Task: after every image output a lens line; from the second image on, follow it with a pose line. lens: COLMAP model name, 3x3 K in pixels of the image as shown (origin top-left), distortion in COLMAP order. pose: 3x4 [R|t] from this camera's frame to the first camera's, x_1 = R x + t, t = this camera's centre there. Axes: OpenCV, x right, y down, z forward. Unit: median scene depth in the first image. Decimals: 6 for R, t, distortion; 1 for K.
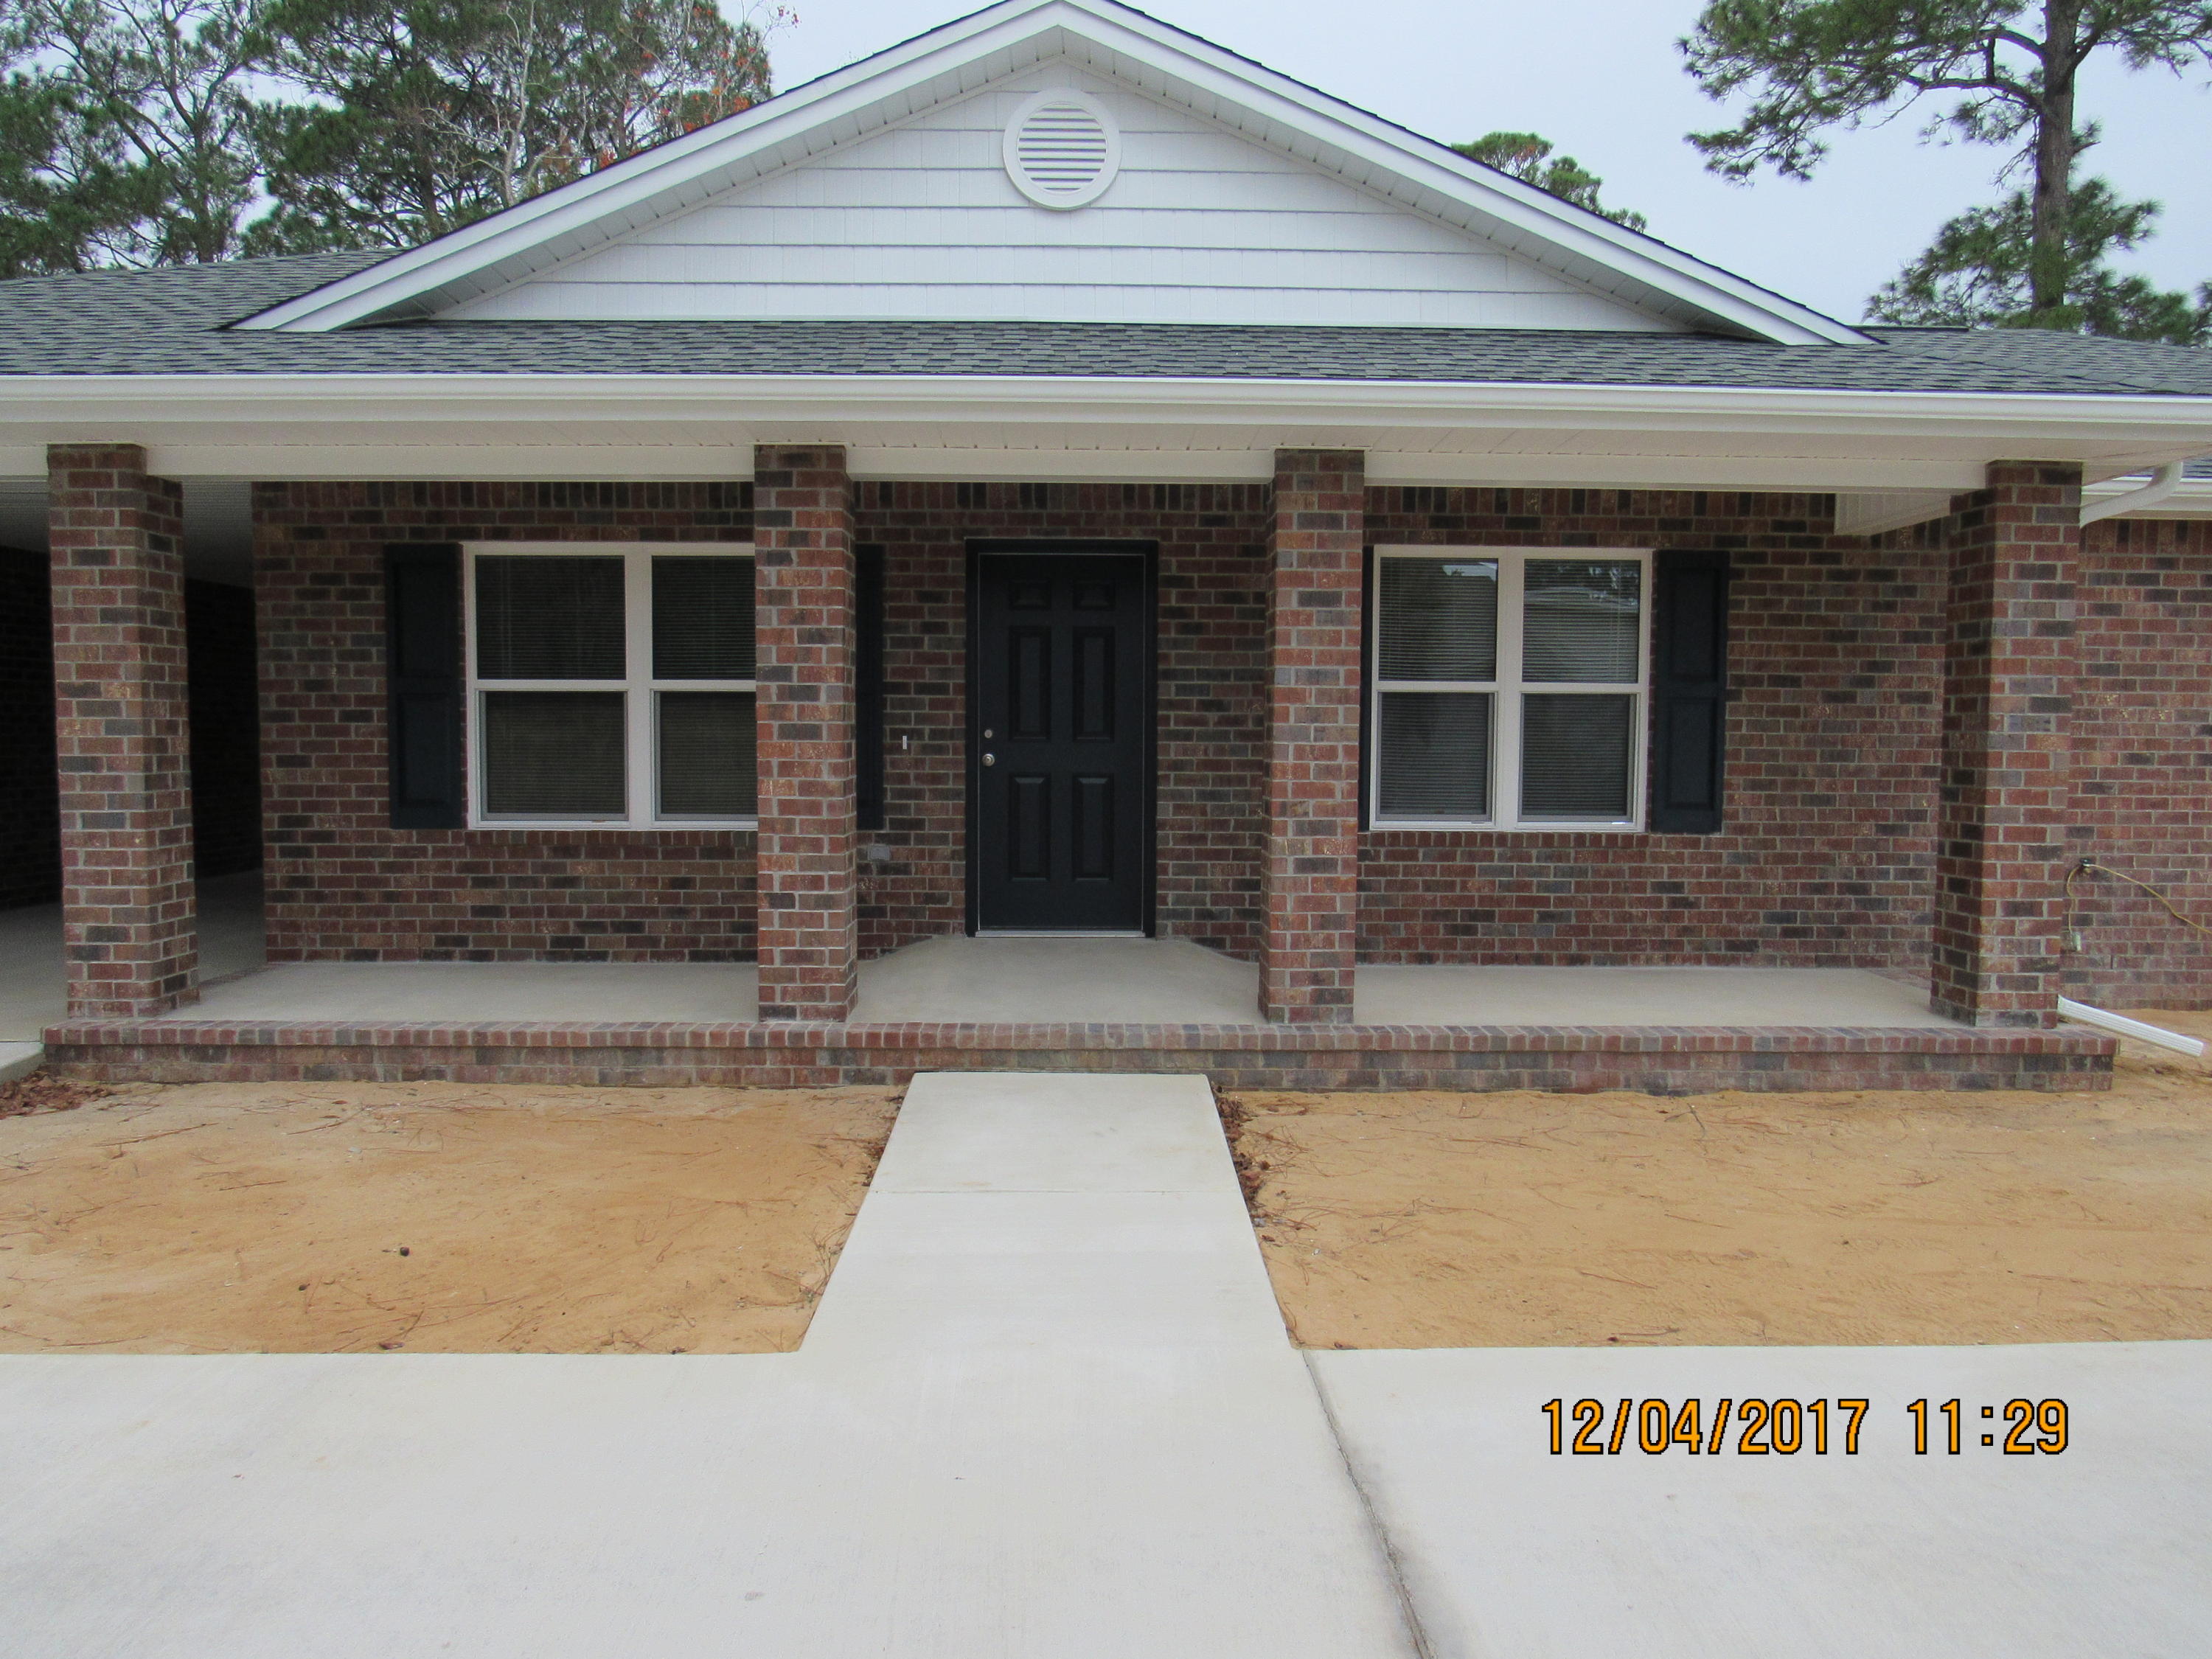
lens RADIAL K [[1562.8, 0, 1100.3], [0, 1562.8, 867.5], [0, 0, 1]] dist [-0.039068, 0.008788]
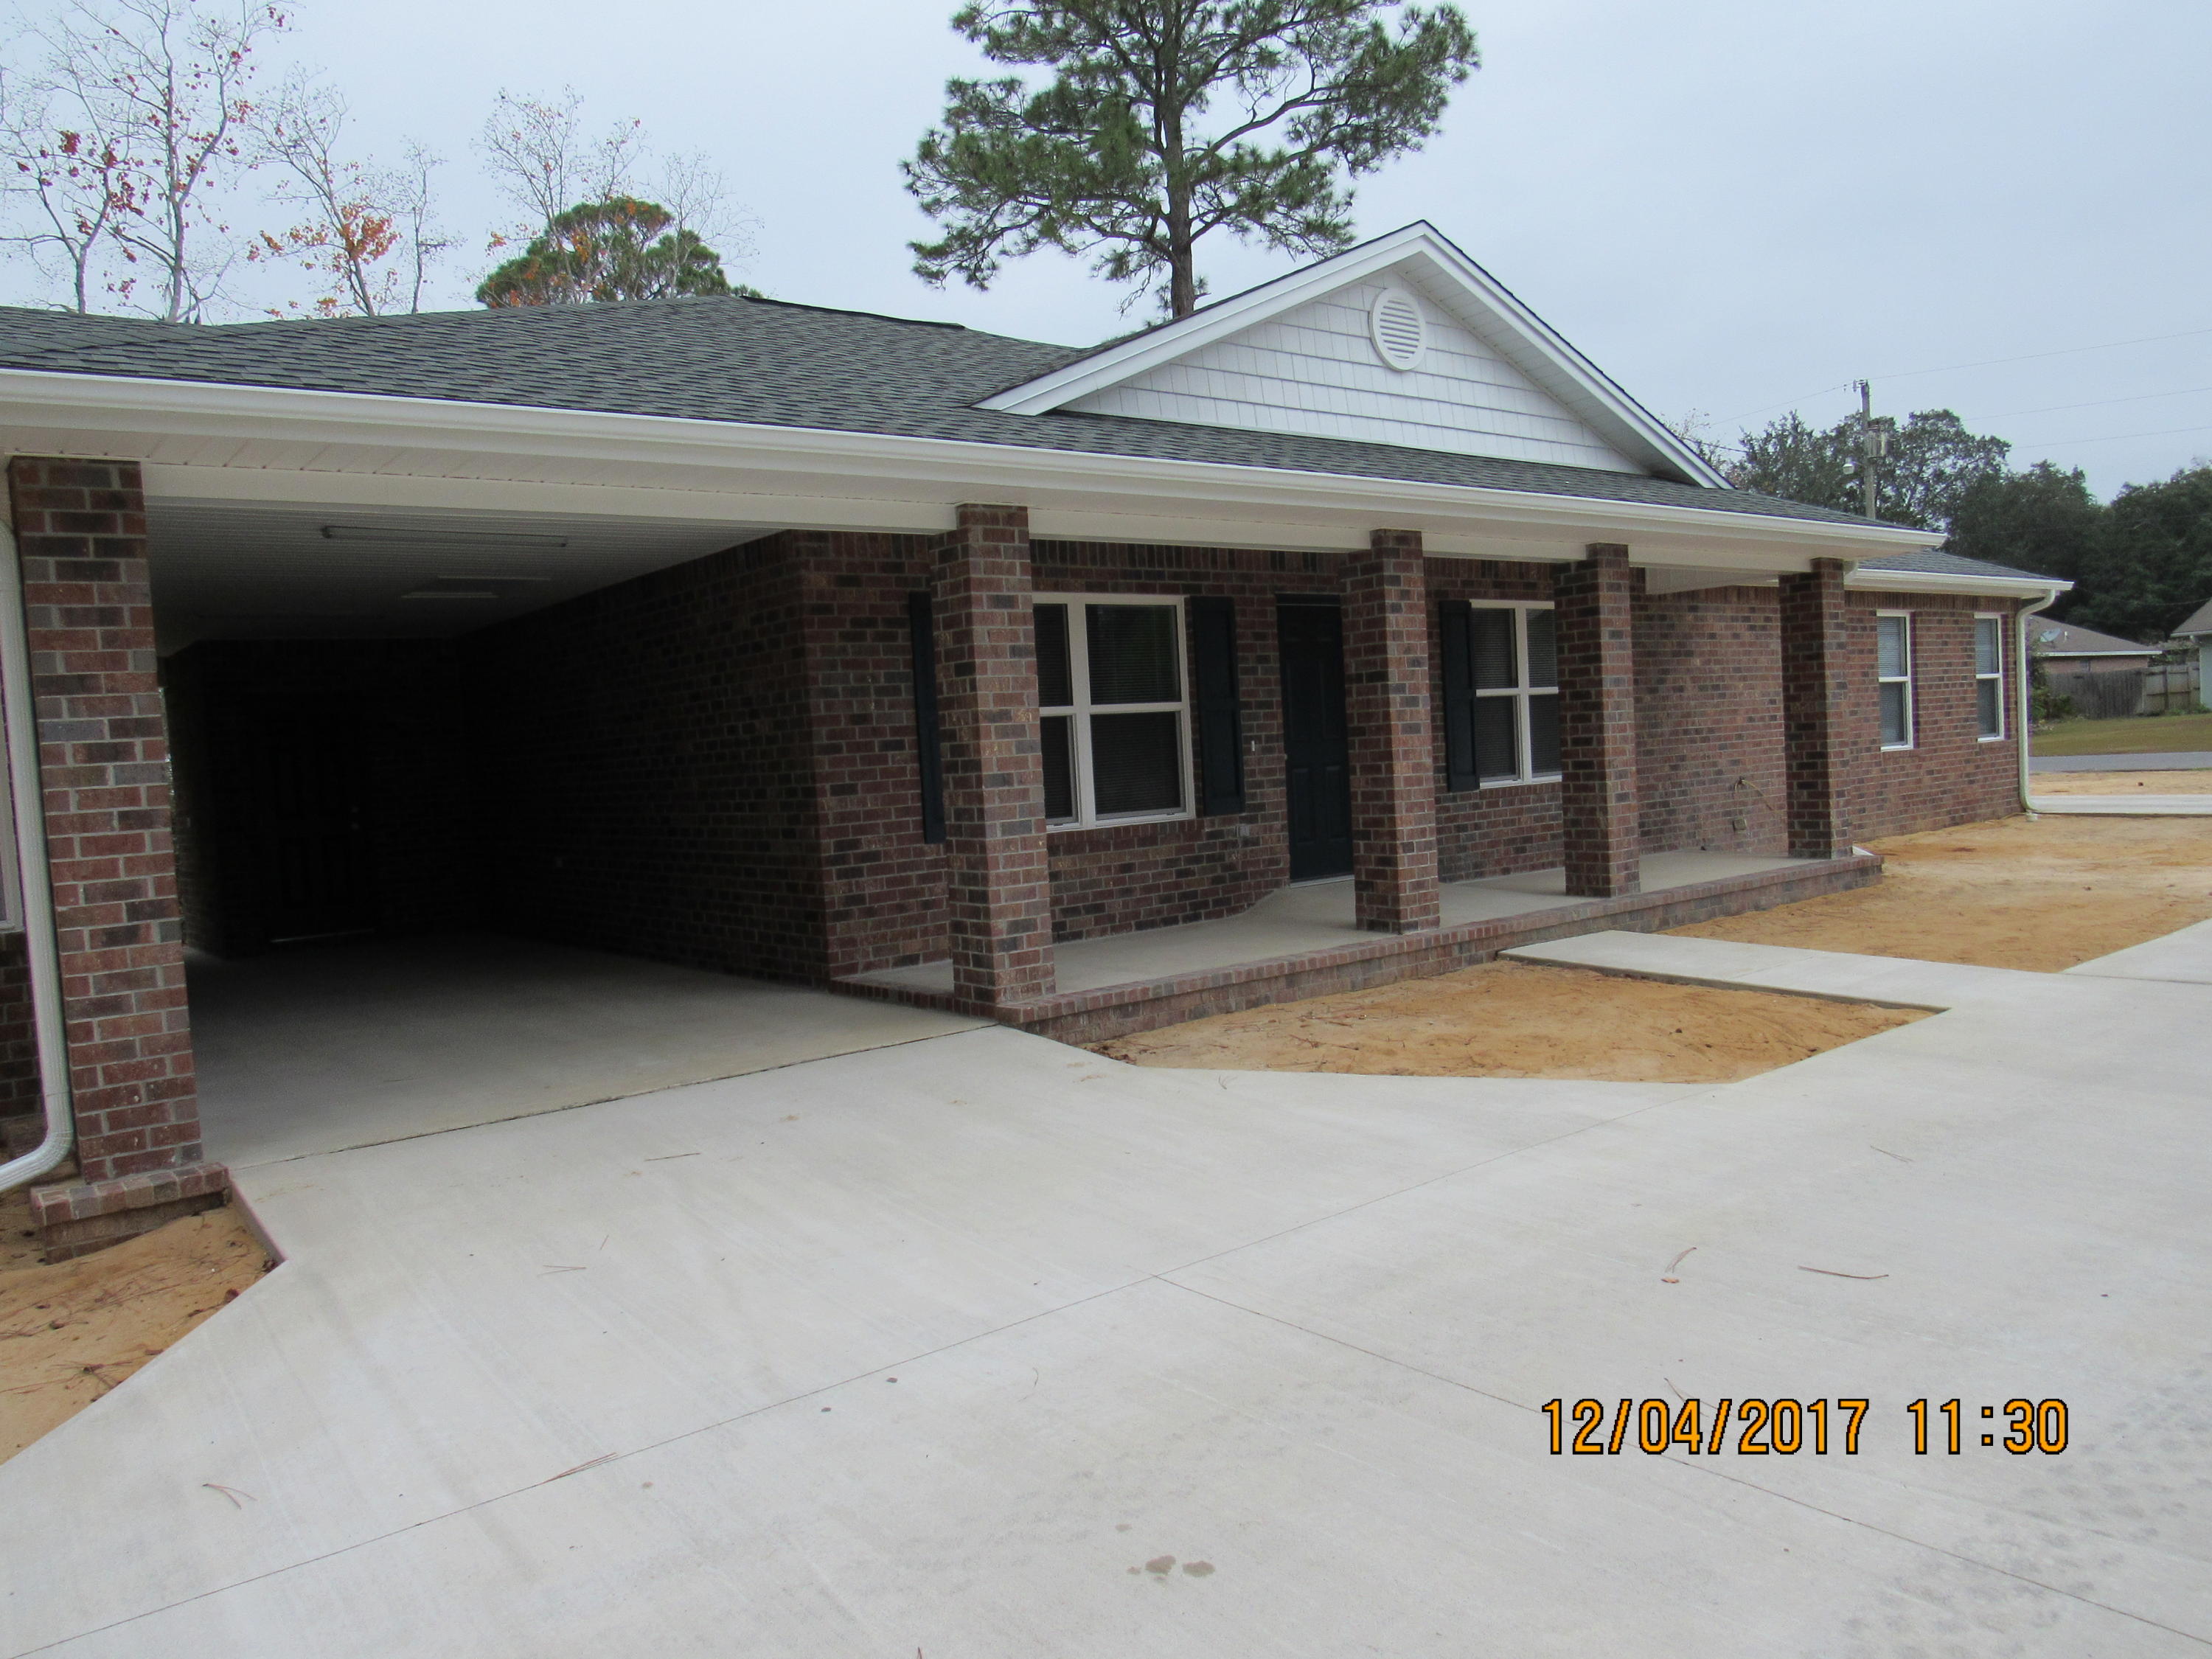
lens RADIAL K [[1562.8, 0, 1100.3], [0, 1562.8, 867.5], [0, 0, 1]] dist [-0.039068, 0.008788]
pose [[0.800873, -0.095793, 0.591123, -1.032049], [0.113449, 0.993517, 0.007297, -0.001956], [-0.587990, 0.061218, 0.806548, 0.013739]]
